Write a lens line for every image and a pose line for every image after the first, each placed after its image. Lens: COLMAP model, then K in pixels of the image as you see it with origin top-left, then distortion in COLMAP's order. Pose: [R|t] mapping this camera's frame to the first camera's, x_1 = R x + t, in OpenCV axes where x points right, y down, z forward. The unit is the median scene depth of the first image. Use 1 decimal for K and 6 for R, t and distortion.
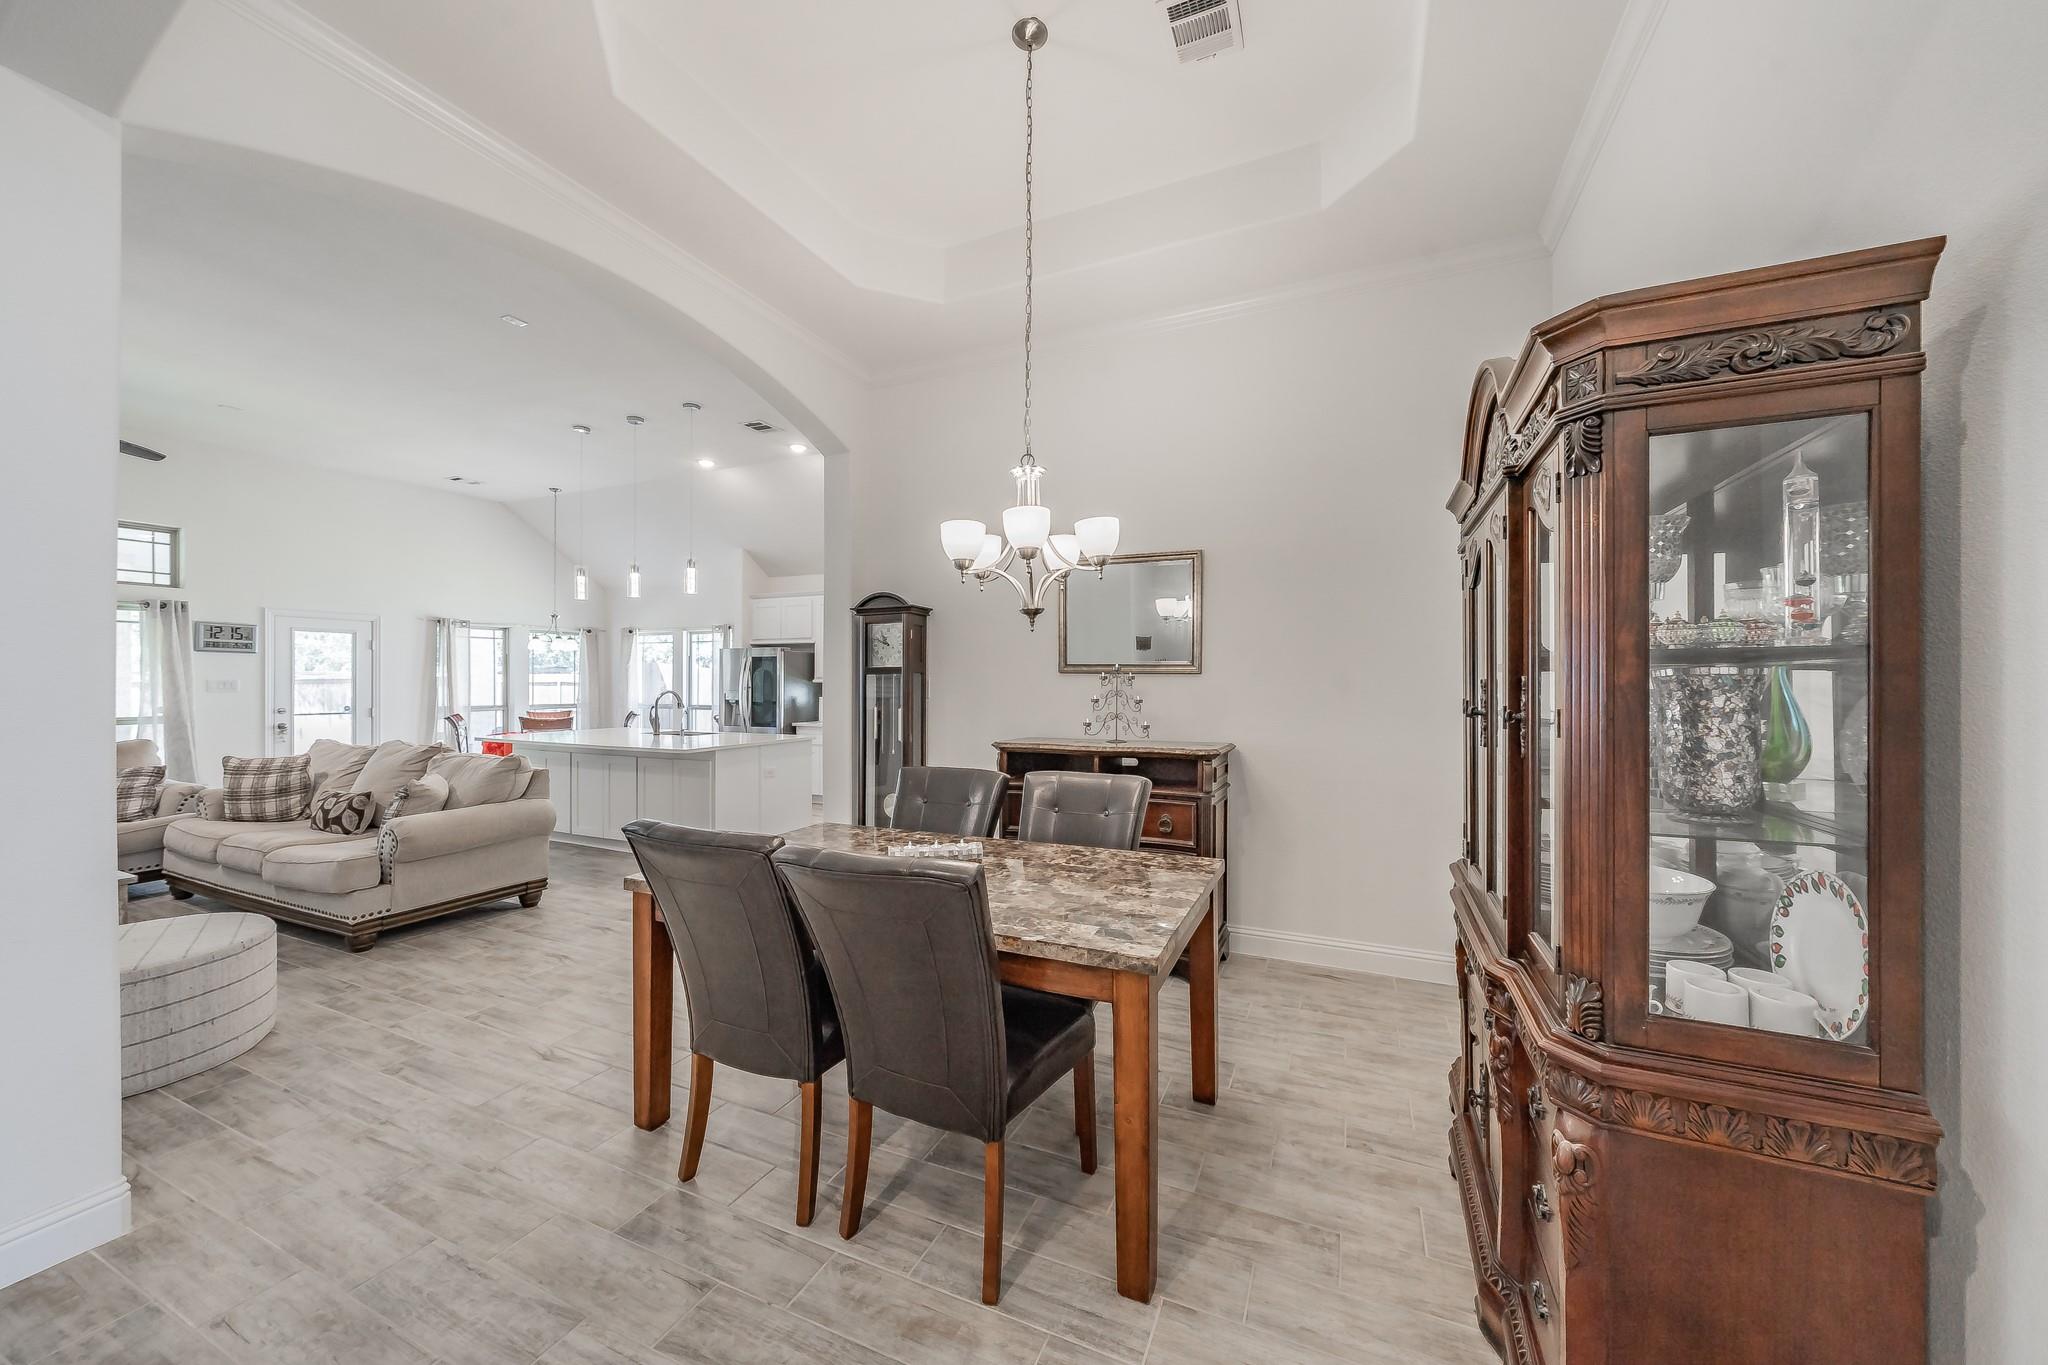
lens RADIAL K [[742.1, 0, 1025.8], [0, 742.1, 680.9], [0, 0, 1]] dist [-0.002882, 0.000366]
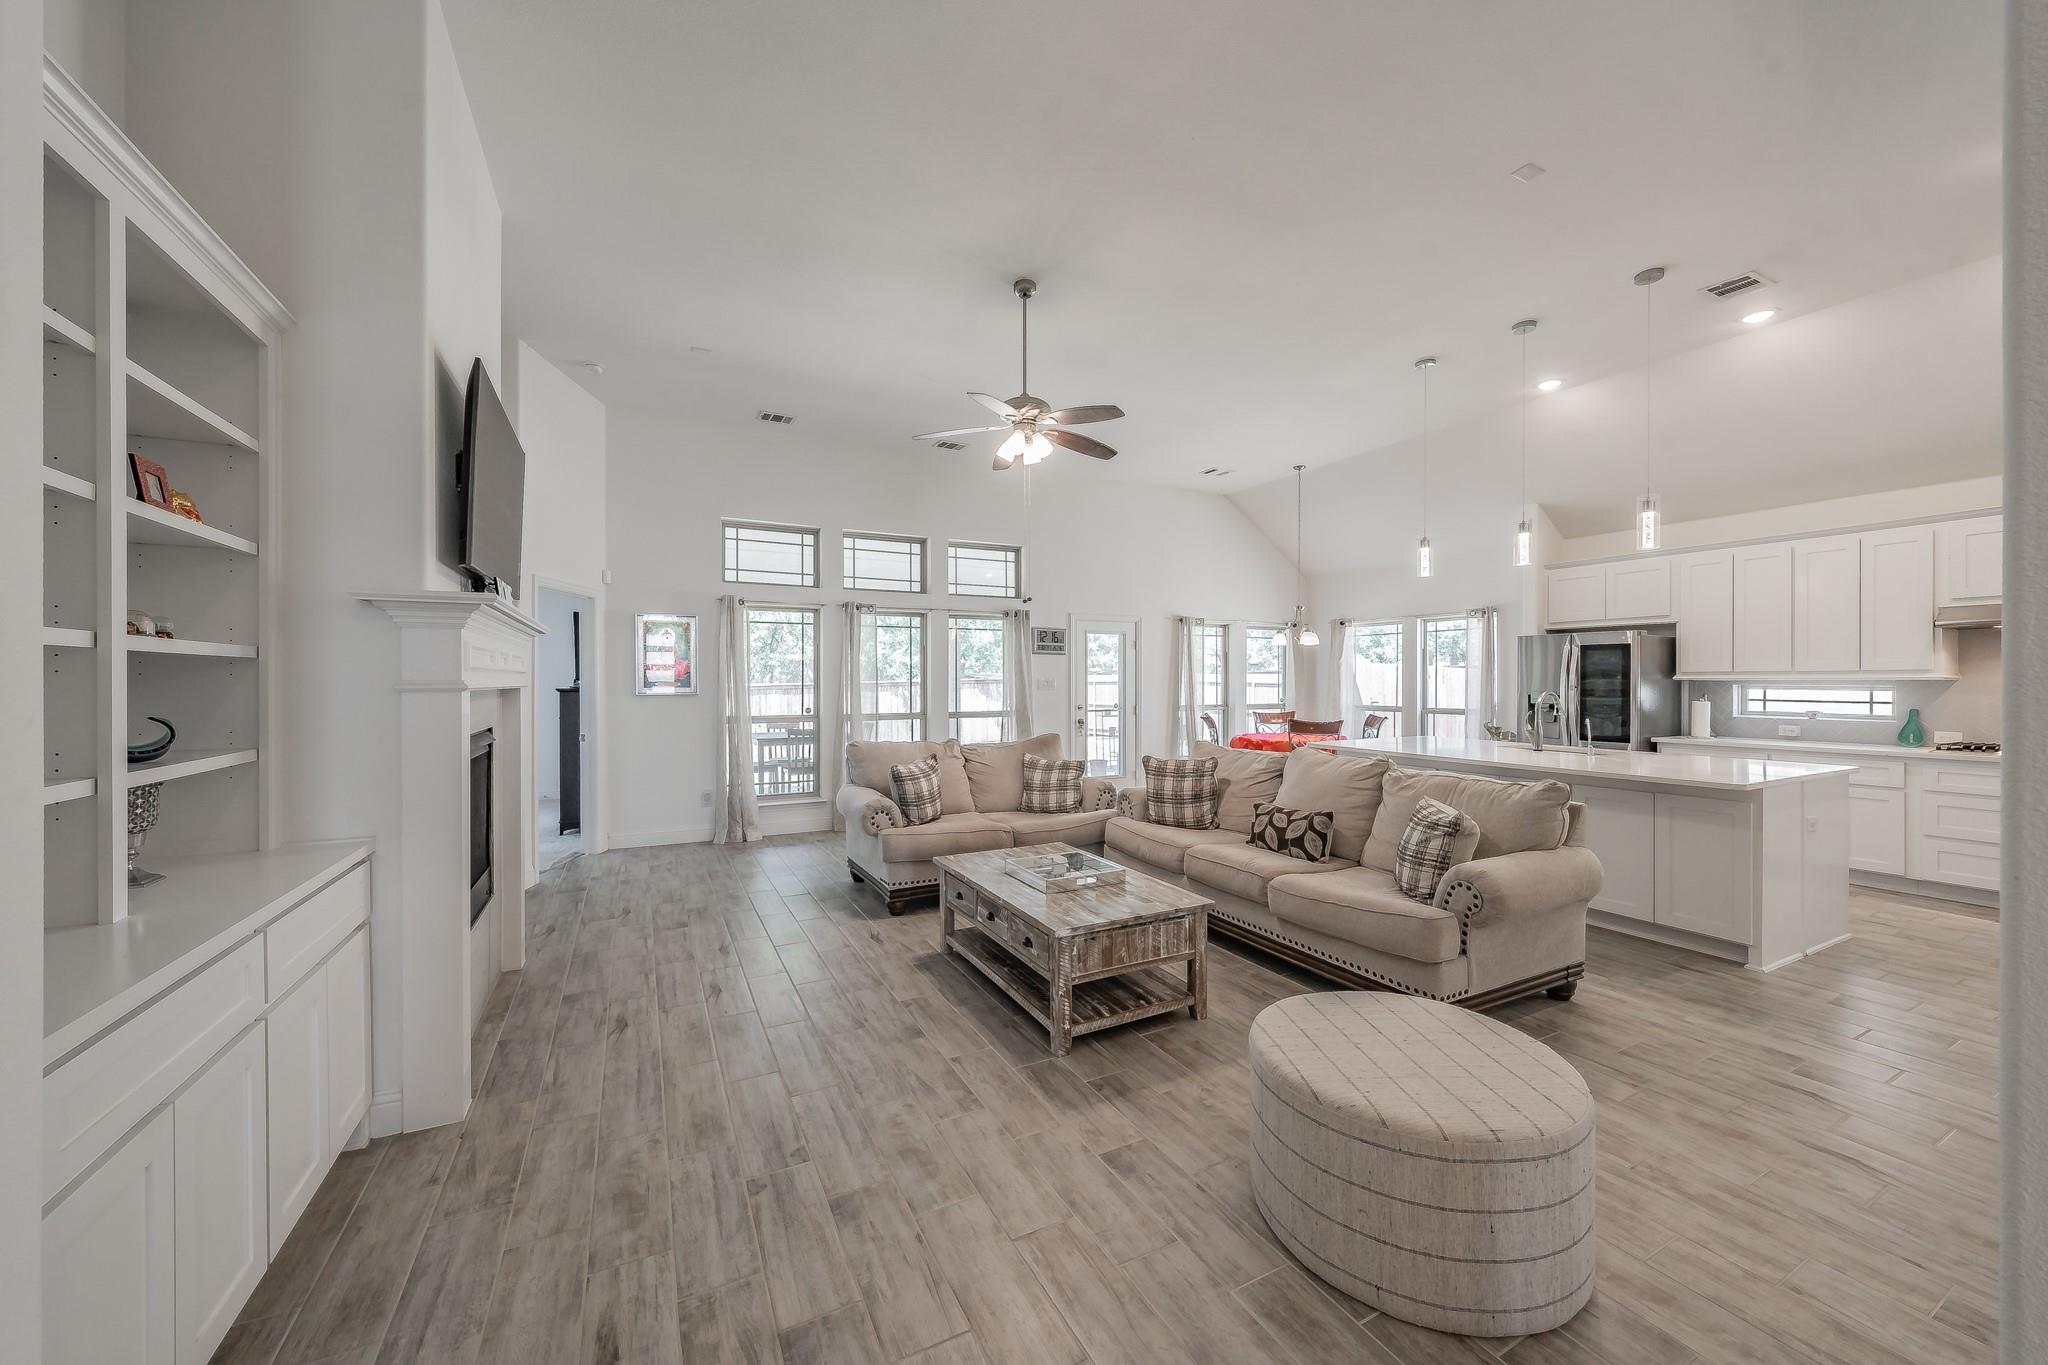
lens RADIAL K [[742.1, 0, 1003.2], [0, 742.1, 686.5], [0, 0, 1]] dist [-0.002882, 0.000366]
pose [[0.776986, 0.001968, -0.629514, -0.450377], [0.002959, 0.999973, 0.006778, 0.002284], [0.629510, -0.007129, 0.776959, 0.089277]]
